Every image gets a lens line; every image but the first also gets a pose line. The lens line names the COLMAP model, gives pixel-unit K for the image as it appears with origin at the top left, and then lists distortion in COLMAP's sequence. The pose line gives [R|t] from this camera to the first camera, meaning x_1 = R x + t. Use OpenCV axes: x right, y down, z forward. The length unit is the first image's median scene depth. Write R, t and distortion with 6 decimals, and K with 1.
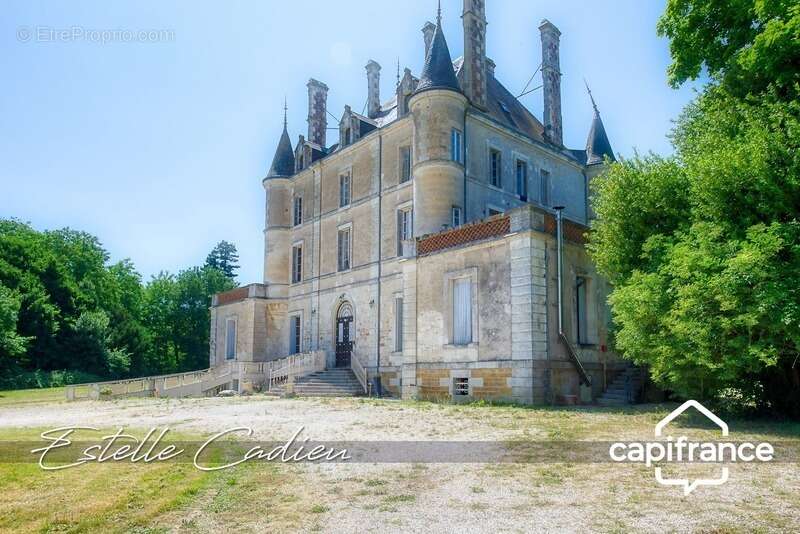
lens RADIAL K [[564.1, 0, 400.0], [0, 564.1, 327.2], [0, 0, 1]] dist [-0.001064, -0.000690]
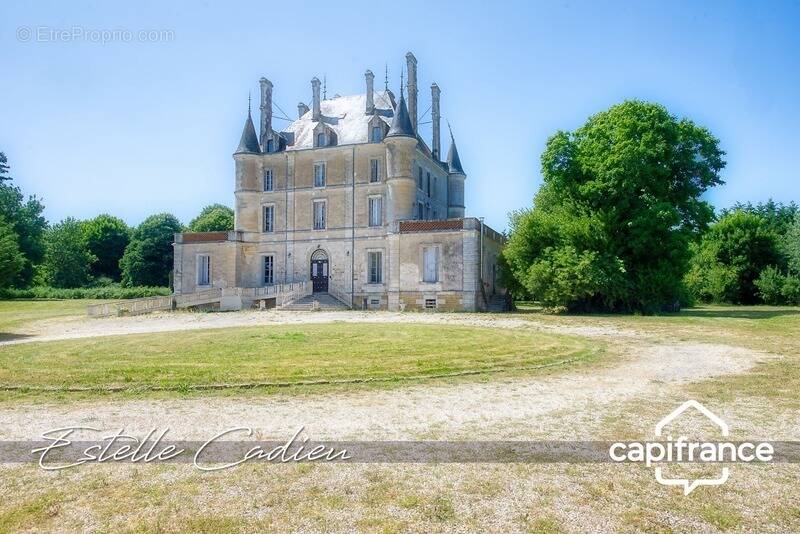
lens RADIAL K [[557.7, 0, 397.6], [0, 557.7, 277.4], [0, 0, 1]] dist [0.001782, -0.002633]
pose [[0.885994, 0.017968, 0.463349, -0.663161], [-0.041714, 0.998286, 0.041050, -0.045041], [-0.461817, -0.055698, 0.885225, -0.484364]]
